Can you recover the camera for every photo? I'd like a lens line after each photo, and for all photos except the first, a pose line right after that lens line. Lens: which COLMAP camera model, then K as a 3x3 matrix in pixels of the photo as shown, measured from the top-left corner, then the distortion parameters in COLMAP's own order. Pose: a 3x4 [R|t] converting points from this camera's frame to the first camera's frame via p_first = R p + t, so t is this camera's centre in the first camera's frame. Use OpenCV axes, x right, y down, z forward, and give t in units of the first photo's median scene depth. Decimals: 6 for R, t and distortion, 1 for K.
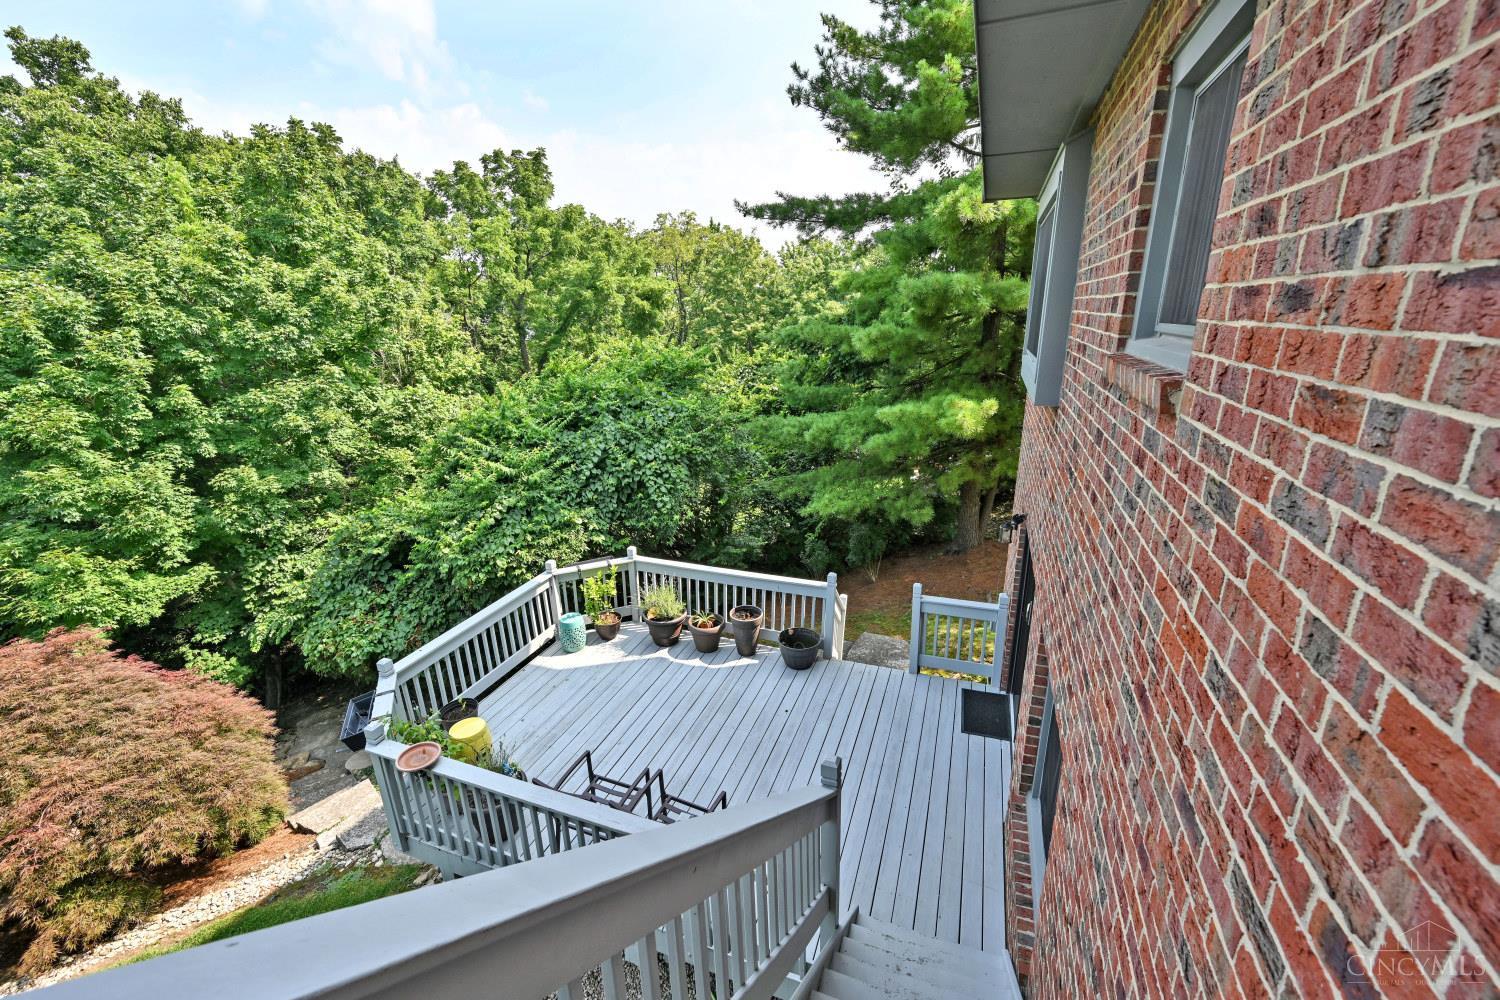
lens RADIAL K [[615.8, 0, 751.9], [0, 615.8, 494.0], [0, 0, 1]] dist [0.001155, 0.000169]
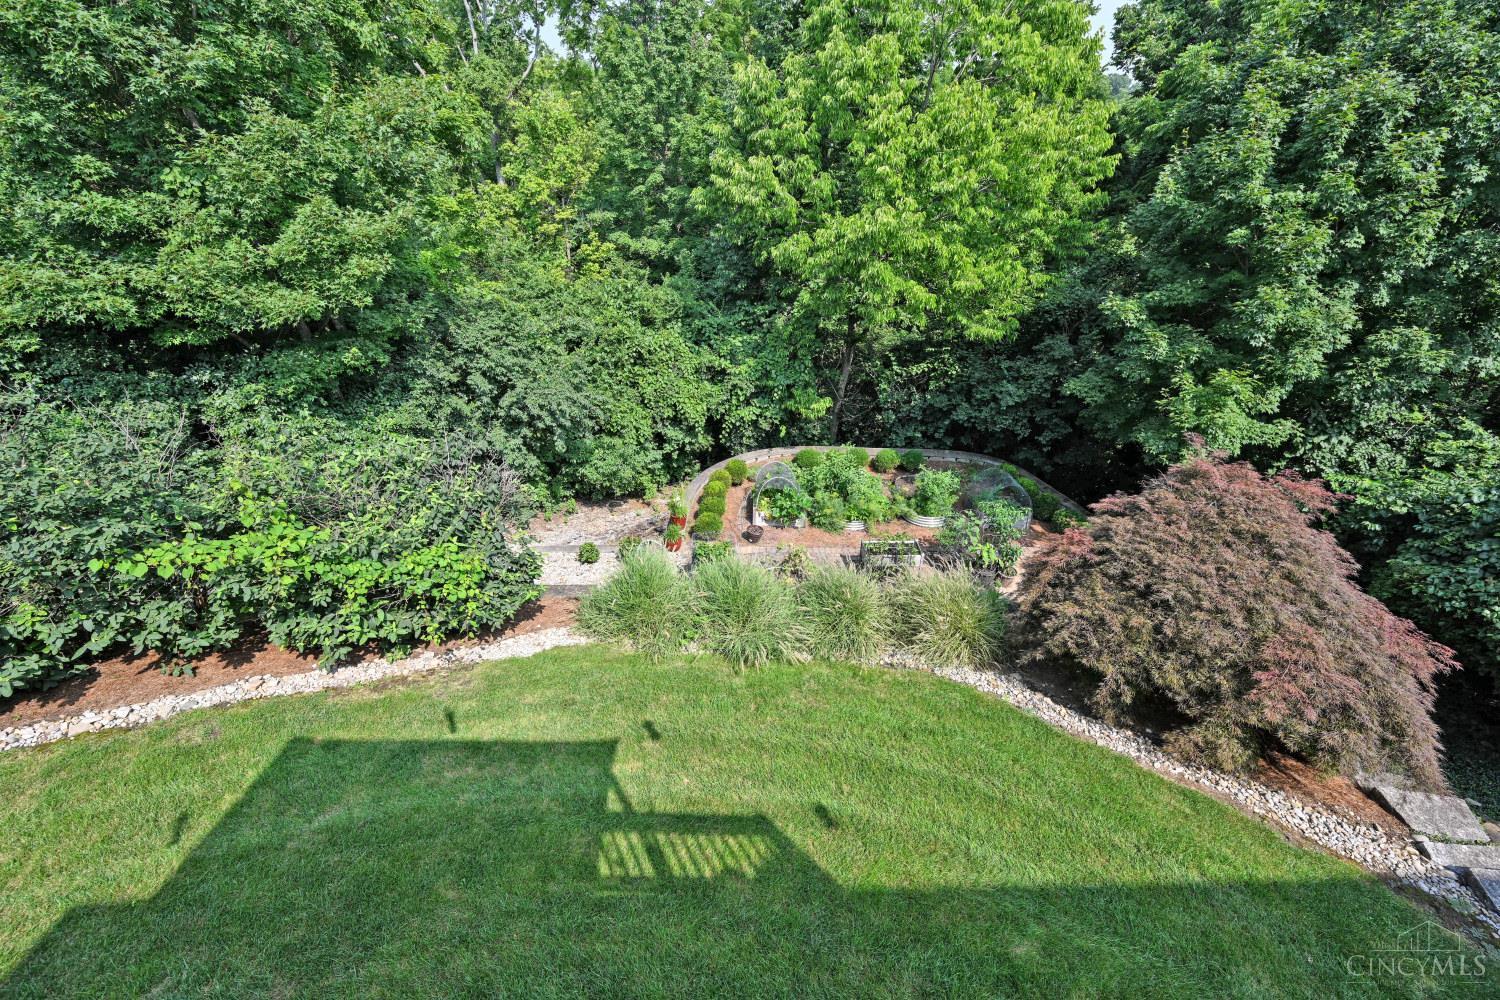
lens RADIAL K [[584.5, 0, 751.5], [0, 584.5, 506.0], [0, 0, 1]] dist [-0.000691, -0.000134]
pose [[0.352493, 0.533568, -0.768800, -0.447140], [-0.285578, 0.843675, 0.454596, 0.056856], [0.891176, 0.059311, 0.449765, -0.118288]]
